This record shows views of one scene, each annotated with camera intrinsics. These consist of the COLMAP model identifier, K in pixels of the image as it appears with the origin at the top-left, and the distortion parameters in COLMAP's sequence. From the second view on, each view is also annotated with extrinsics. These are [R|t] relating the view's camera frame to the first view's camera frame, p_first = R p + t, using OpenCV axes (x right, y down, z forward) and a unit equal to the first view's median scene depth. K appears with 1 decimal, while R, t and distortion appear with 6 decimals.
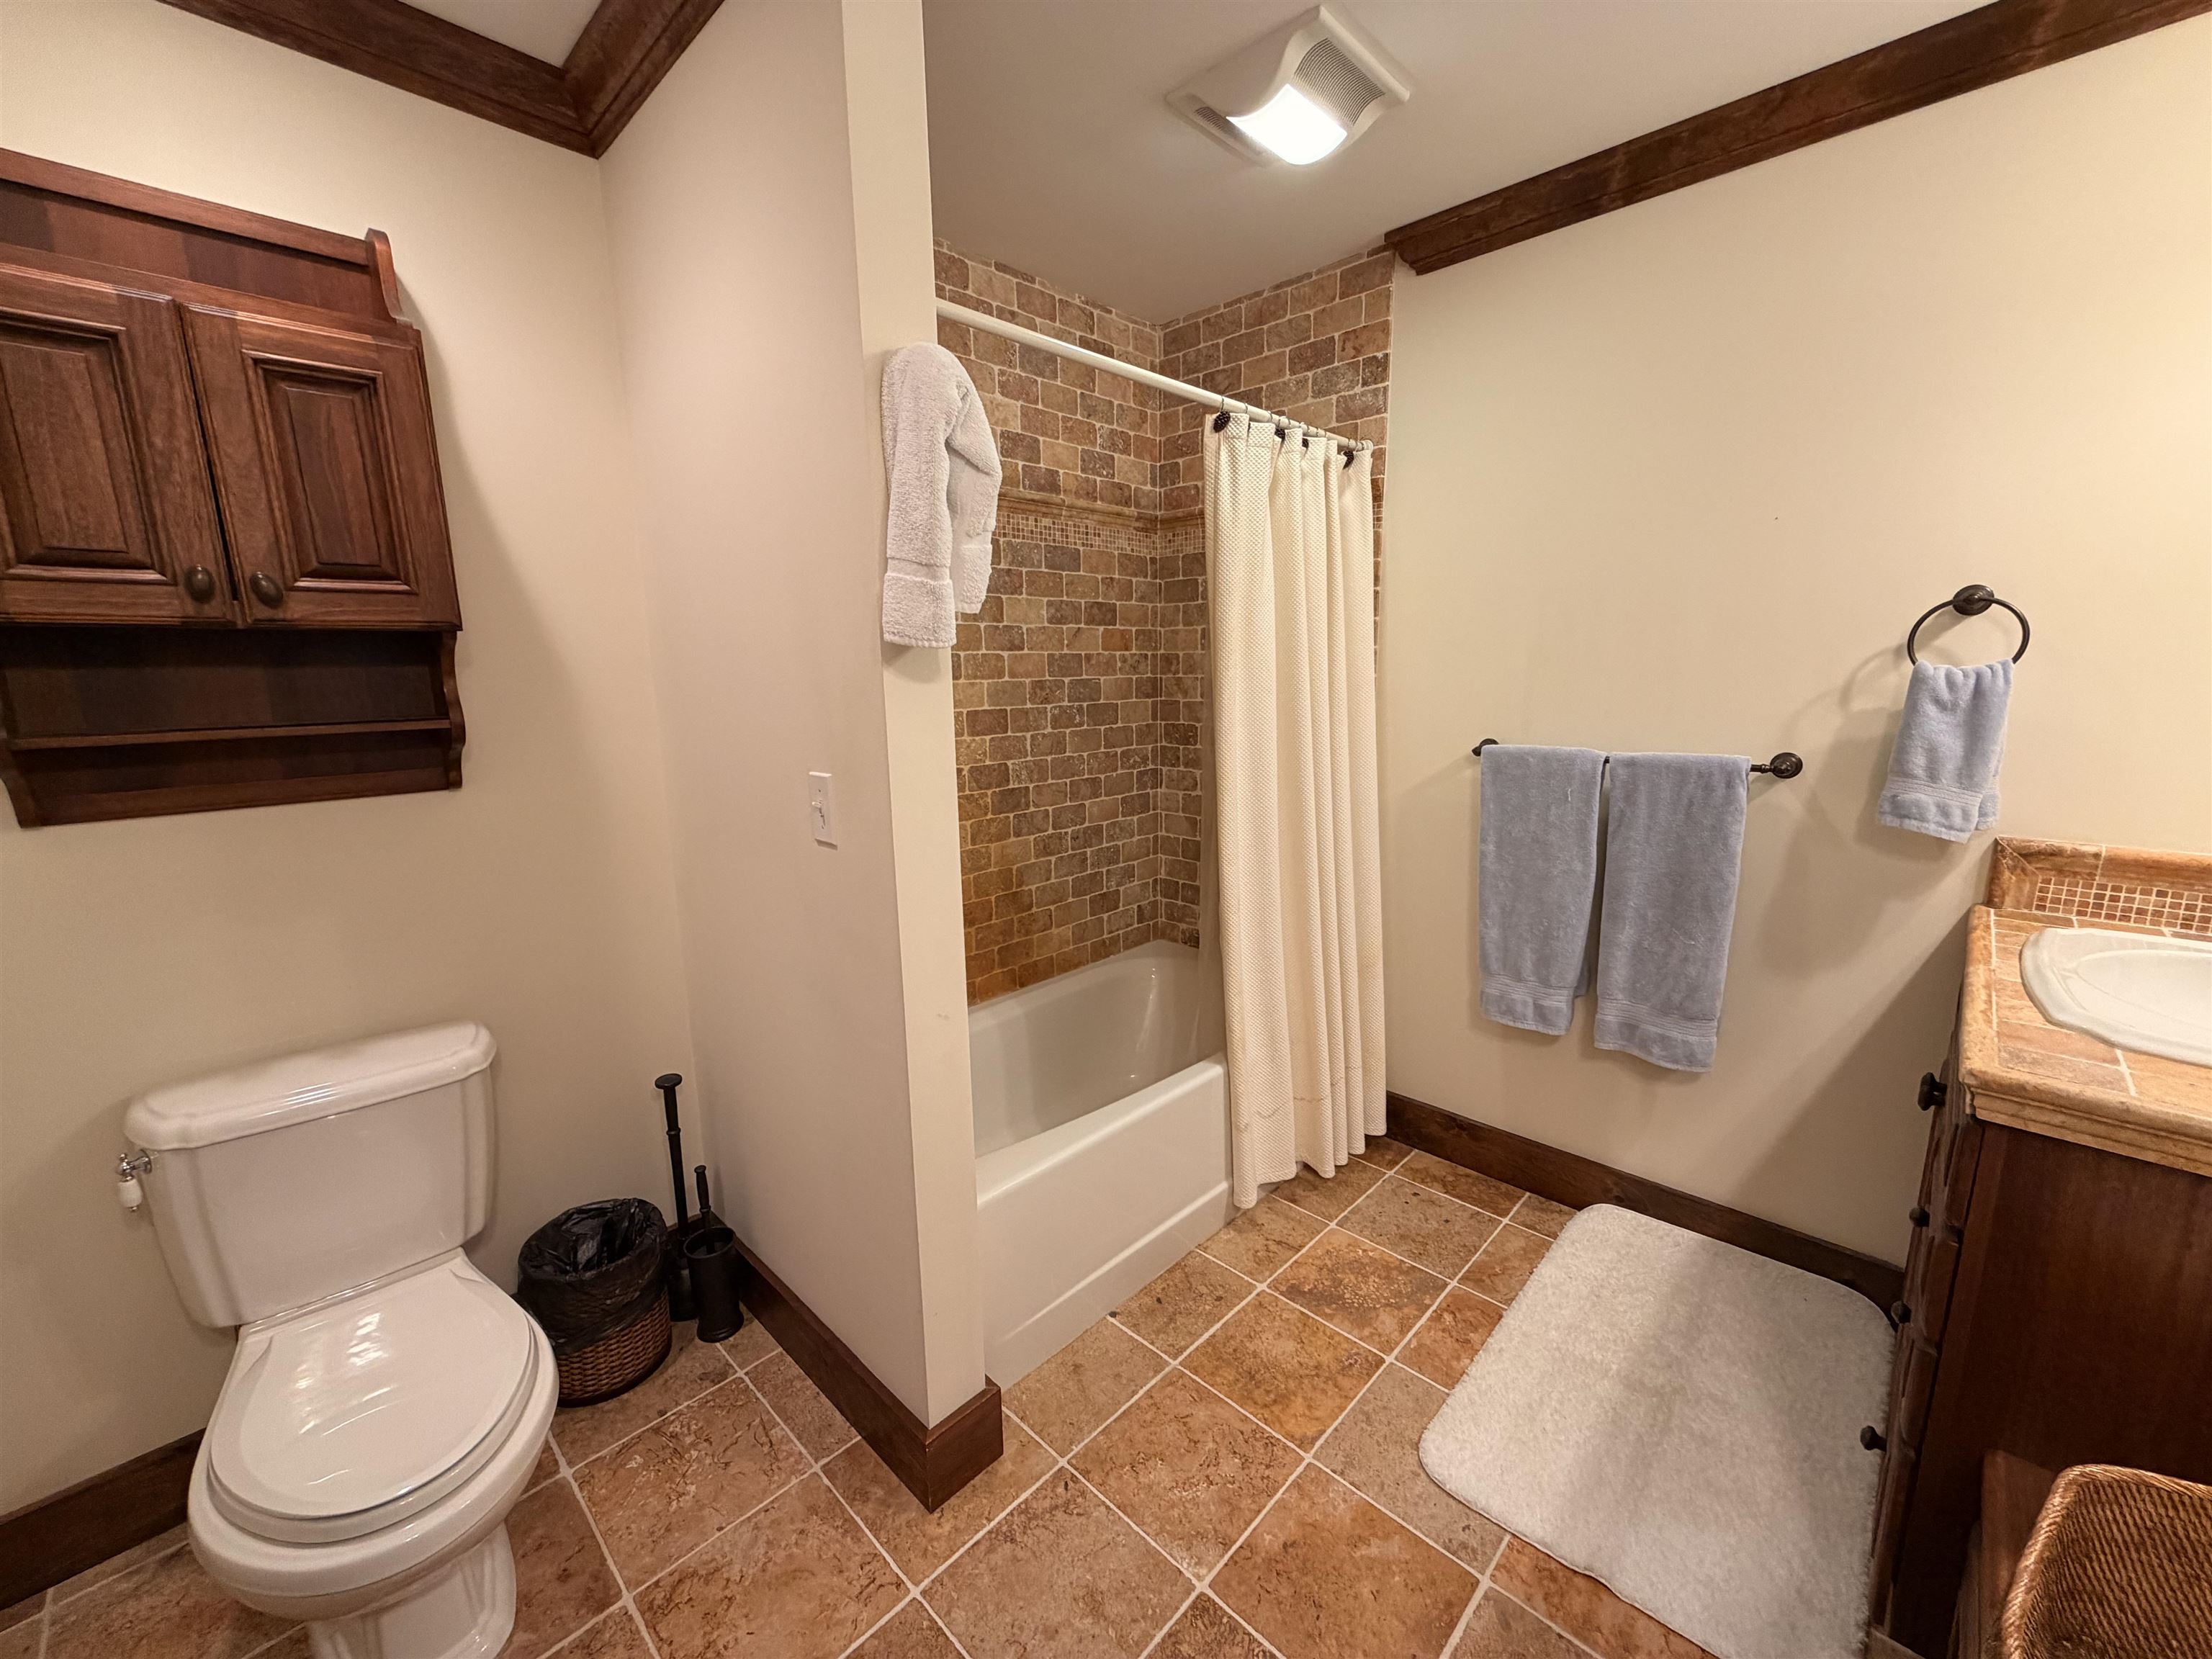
lens RADIAL K [[881.0, 0, 1105.4], [0, 881.0, 830.6], [0, 0, 1]] dist [-0.001357, 0.000508]
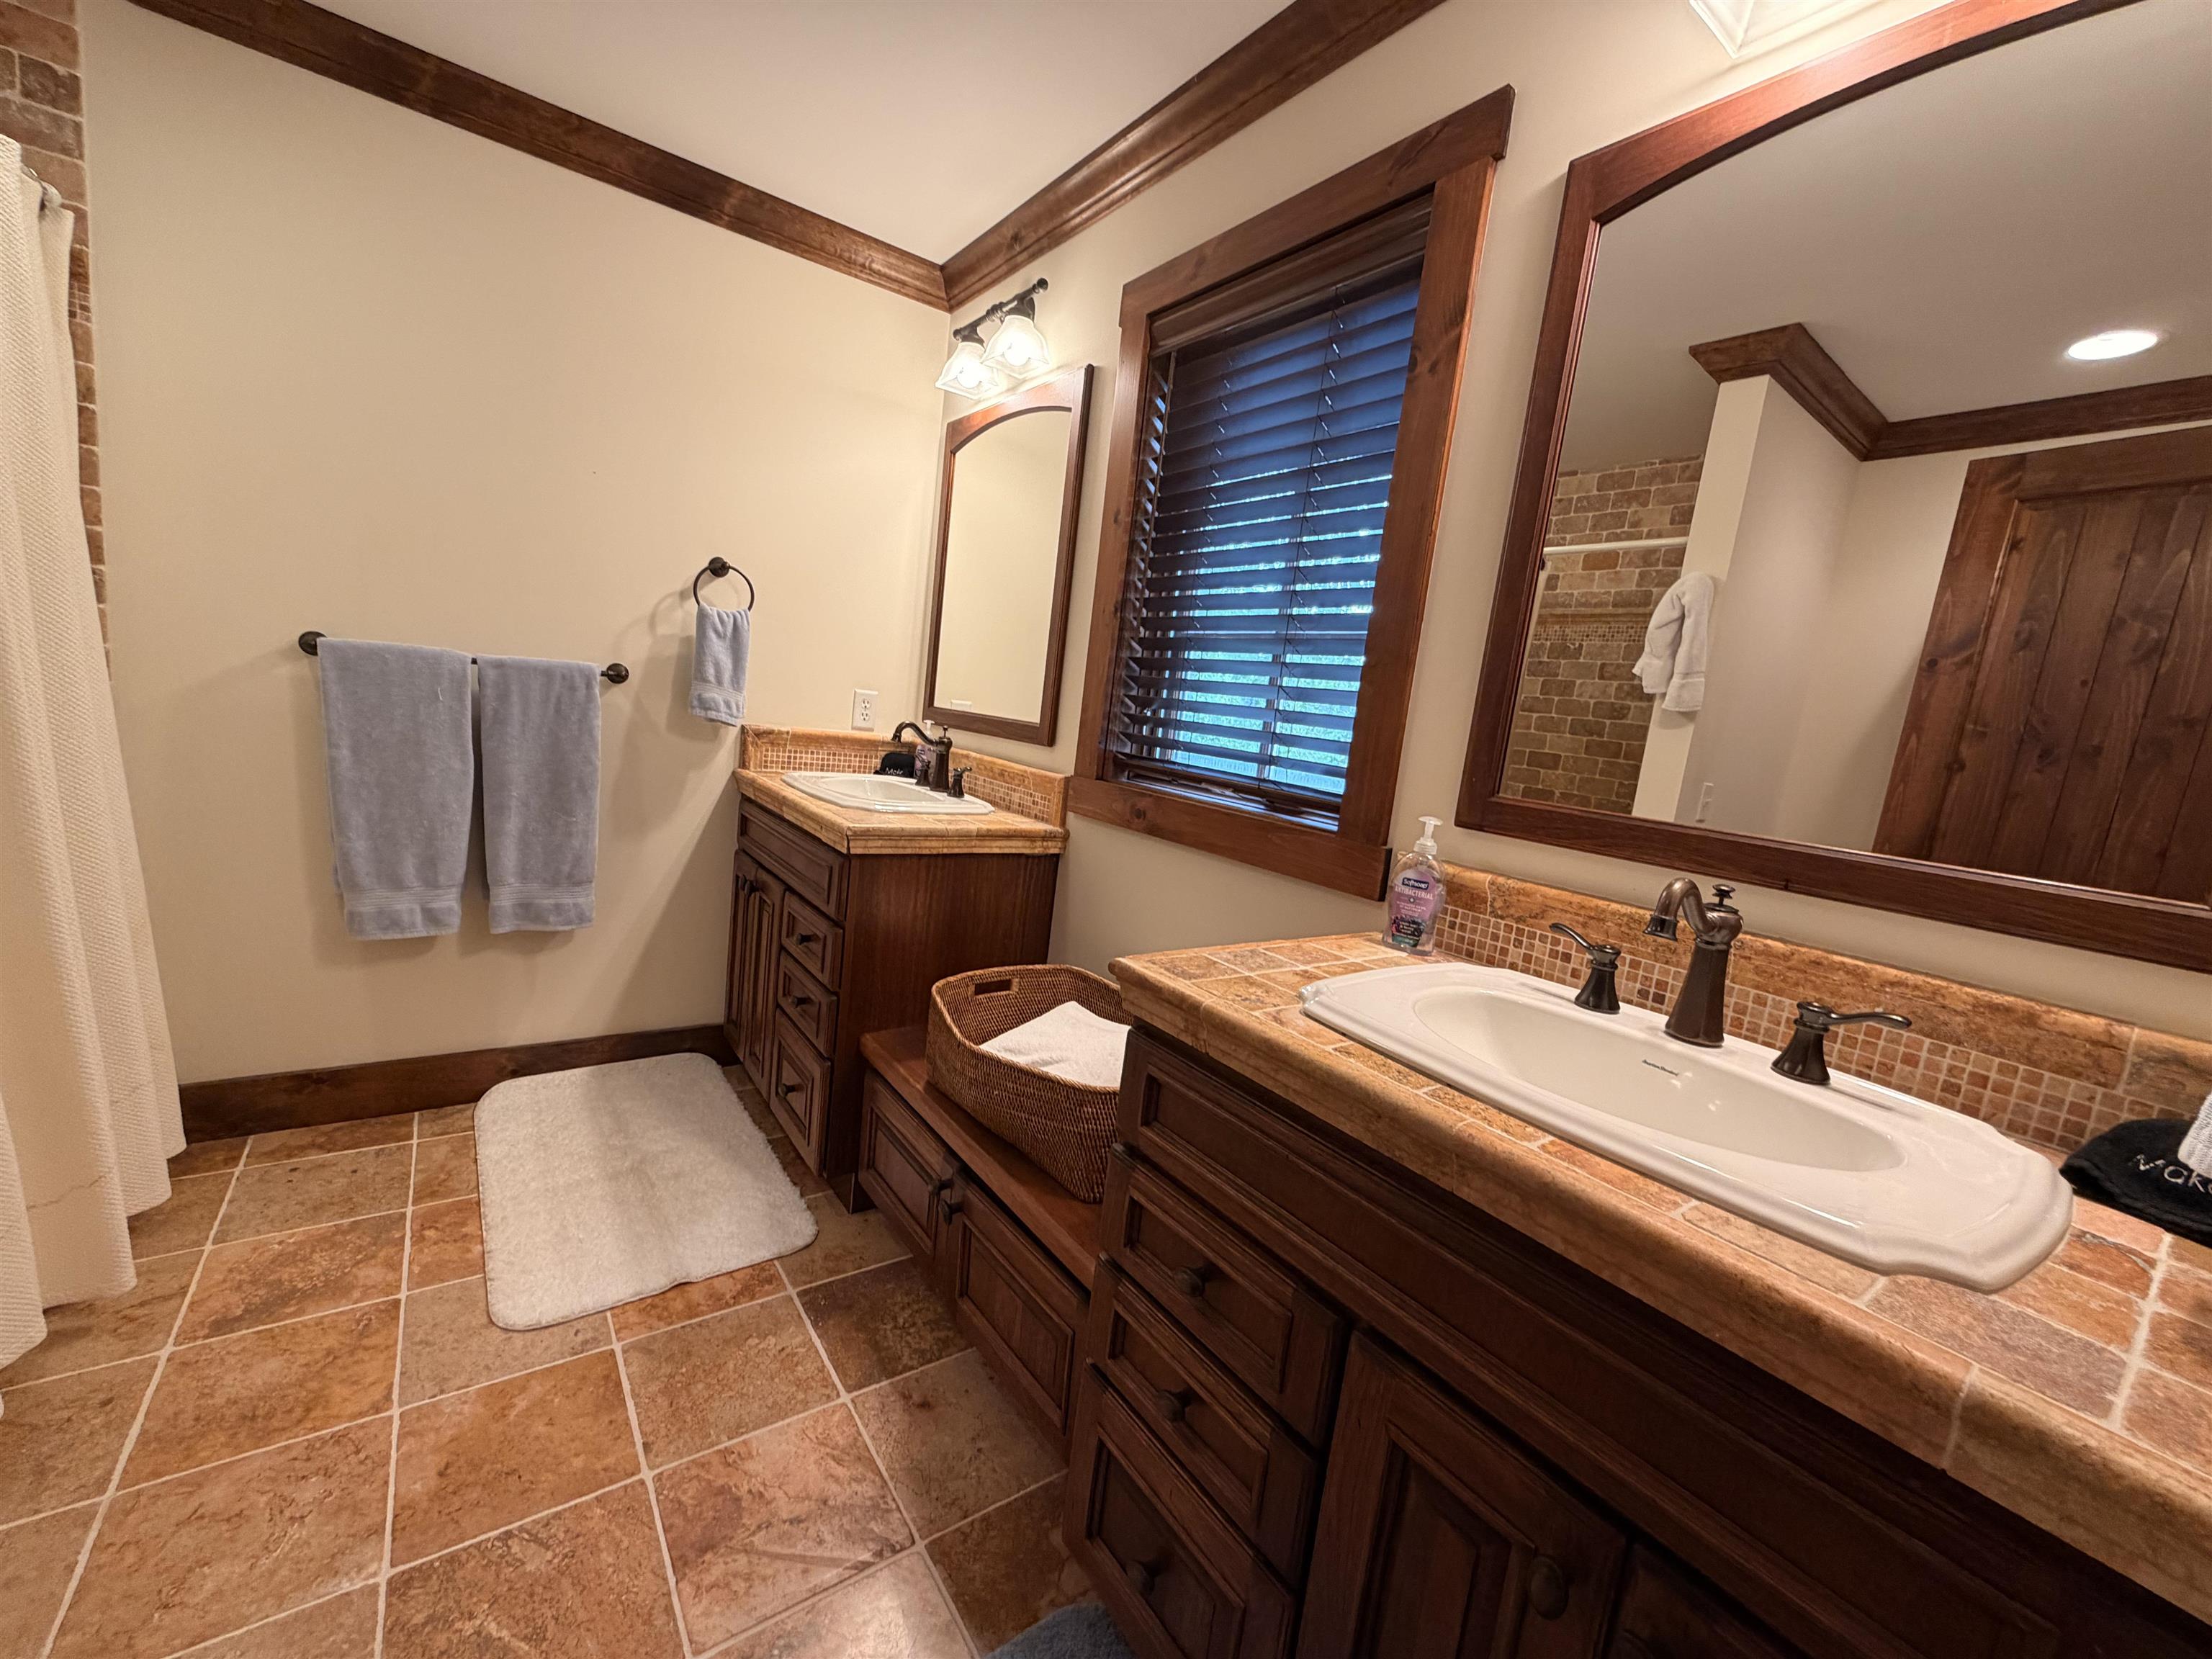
lens RADIAL K [[881.0, 0, 1097.7], [0, 881.0, 829.2], [0, 0, 1]] dist [-0.001357, 0.000508]
pose [[0.173138, -0.108211, 0.978935, -0.365482], [0.067747, 0.992900, 0.097772, 0.069635], [-0.982565, 0.049392, 0.179240, 0.088847]]
